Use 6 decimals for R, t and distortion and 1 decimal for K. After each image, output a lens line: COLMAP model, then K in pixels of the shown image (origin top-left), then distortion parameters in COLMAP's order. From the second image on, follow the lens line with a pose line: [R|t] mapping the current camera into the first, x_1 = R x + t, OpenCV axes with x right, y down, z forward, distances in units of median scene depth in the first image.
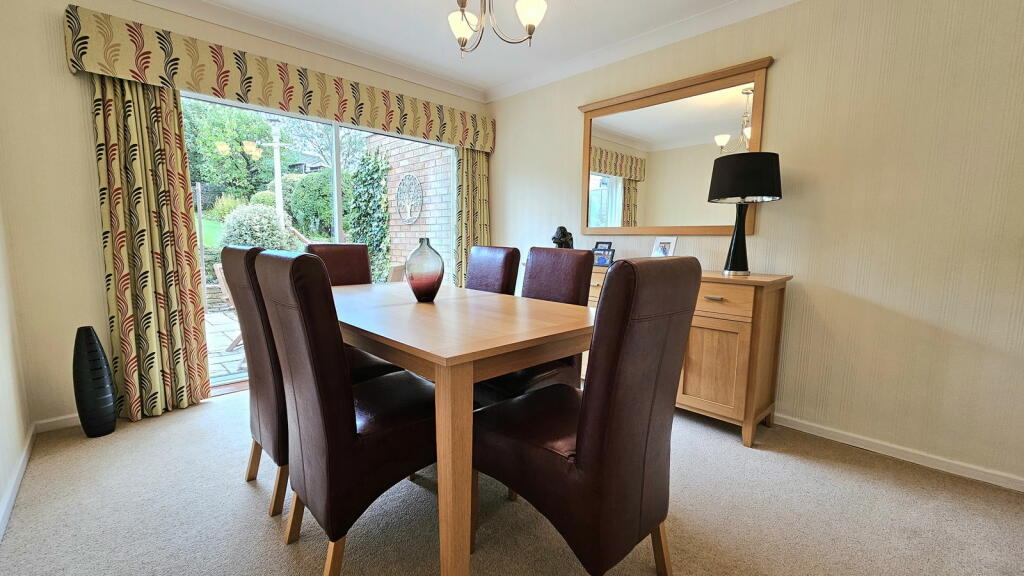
lens RADIAL K [[416.3, 0, 511.5], [0, 416.3, 285.3], [0, 0, 1]] dist [0.014478, -0.000705]
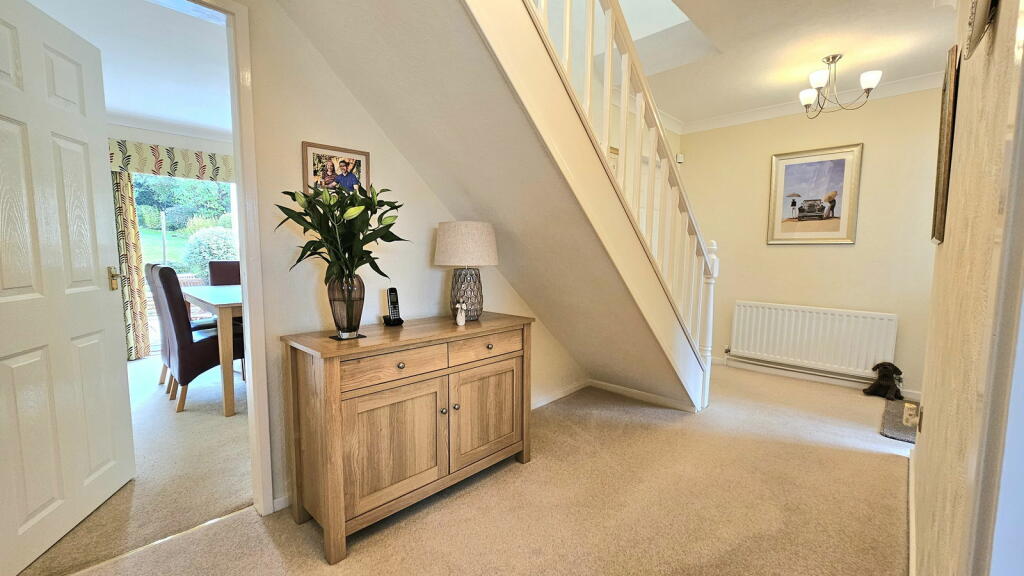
lens RADIAL K [[416.3, 0, 513.1], [0, 416.3, 292.4], [0, 0, 1]] dist [0.014478, -0.000705]
pose [[0.999763, -0.000466, 0.021773, 0.640720], [0.000830, 0.999860, -0.016729, 0.049687], [-0.021762, 0.016743, 0.999623, -0.653502]]
